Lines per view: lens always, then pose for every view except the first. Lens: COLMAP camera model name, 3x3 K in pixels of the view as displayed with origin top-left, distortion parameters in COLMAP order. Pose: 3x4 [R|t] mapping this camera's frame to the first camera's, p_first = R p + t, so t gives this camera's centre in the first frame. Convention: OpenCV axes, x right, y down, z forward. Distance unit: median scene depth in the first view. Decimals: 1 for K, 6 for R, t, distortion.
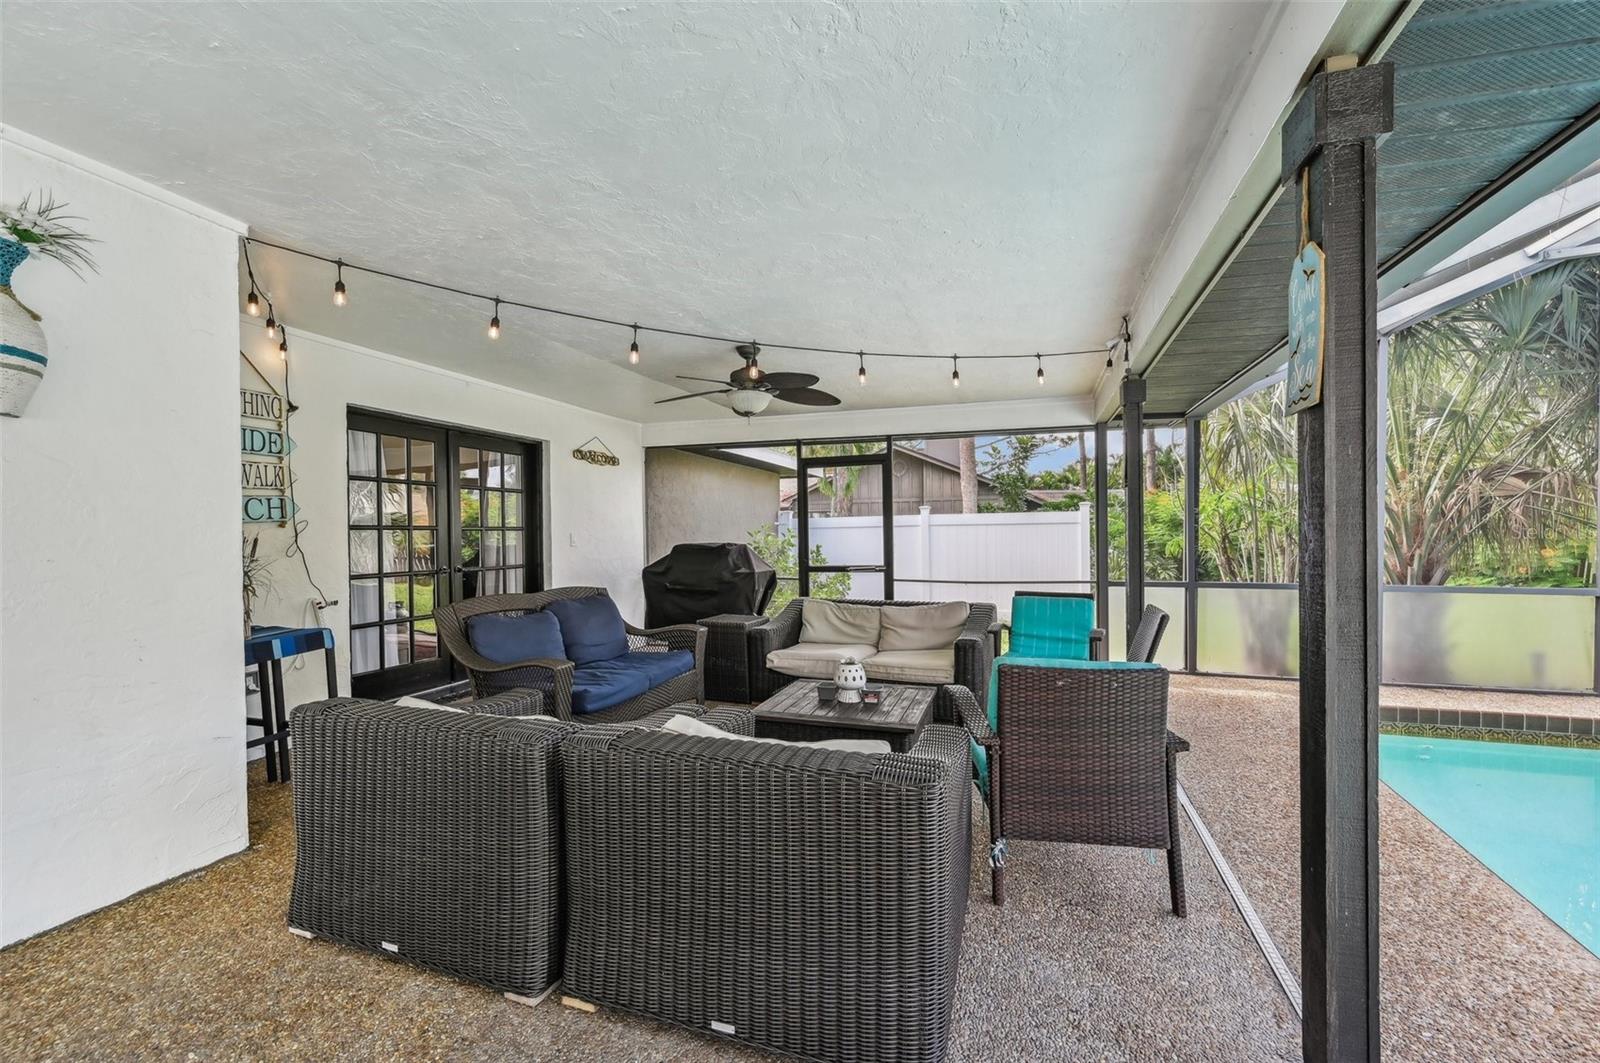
lens RADIAL K [[623.0, 0, 800.0], [0, 623.0, 531.5], [0, 0, 1]] dist [-0.002062, -0.000252]
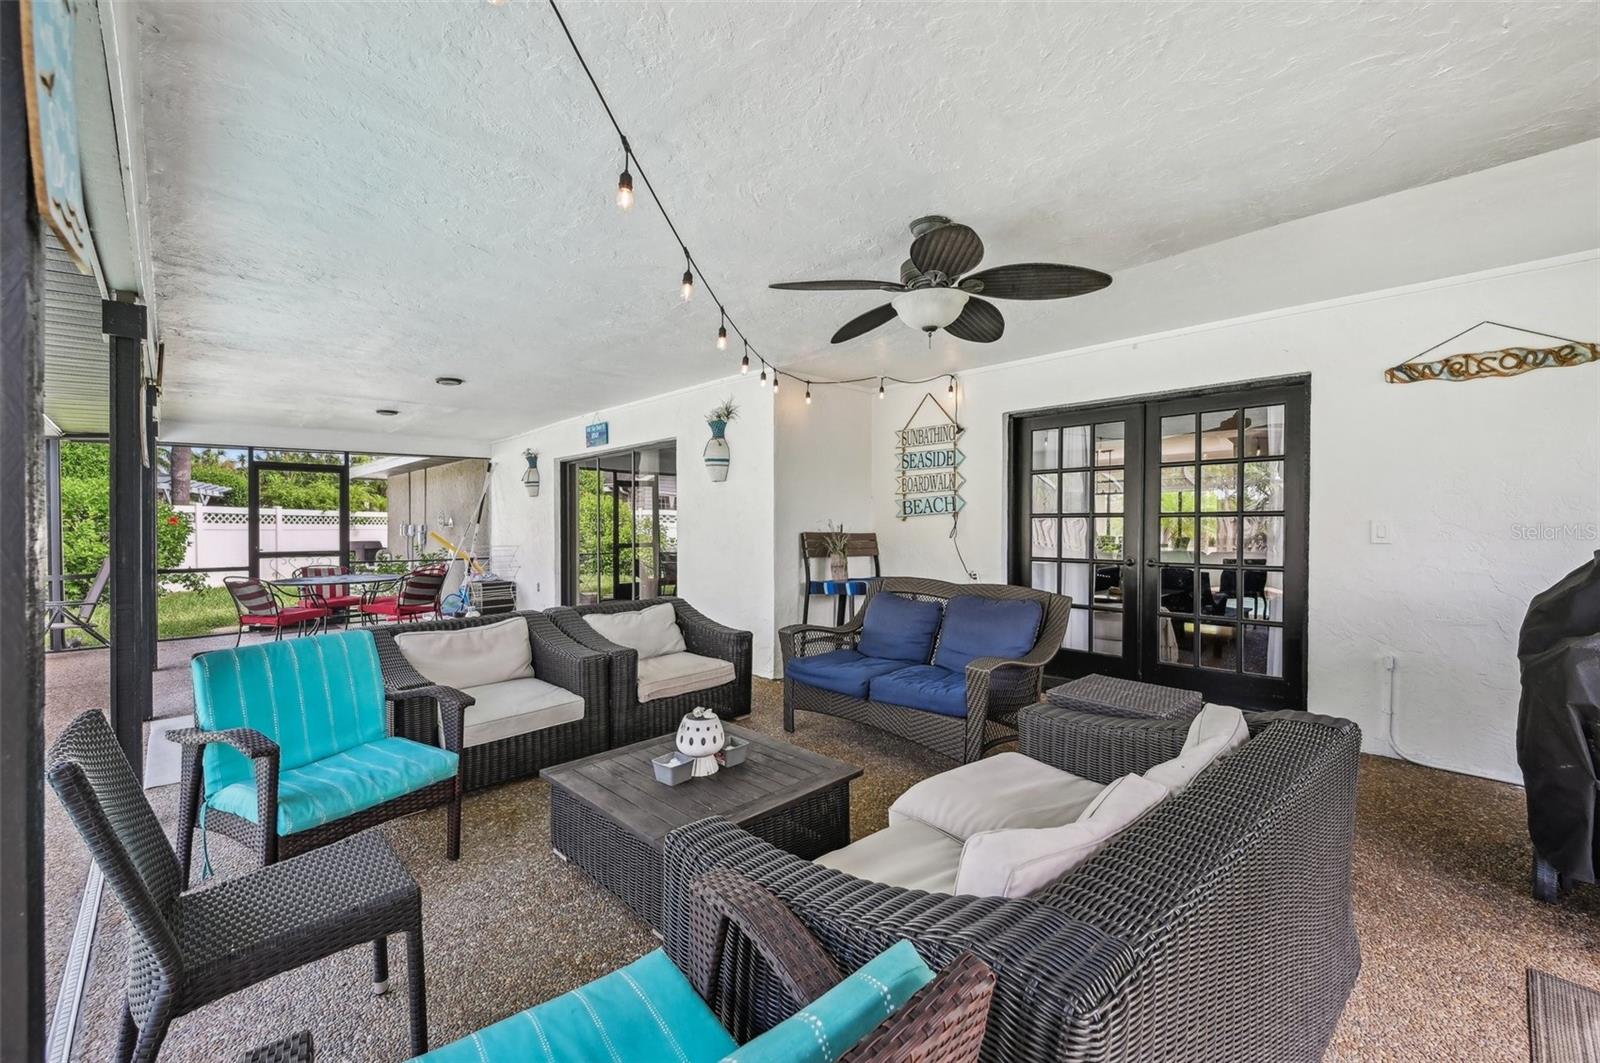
lens RADIAL K [[623.0, 0, 800.0], [0, 623.0, 531.5], [0, 0, 1]] dist [-0.002062, -0.000252]
pose [[-0.439660, 0.019416, -0.897954, 0.529647], [0.002266, 0.999787, 0.020508, -0.003581], [0.898161, 0.006982, -0.439611, 1.188045]]
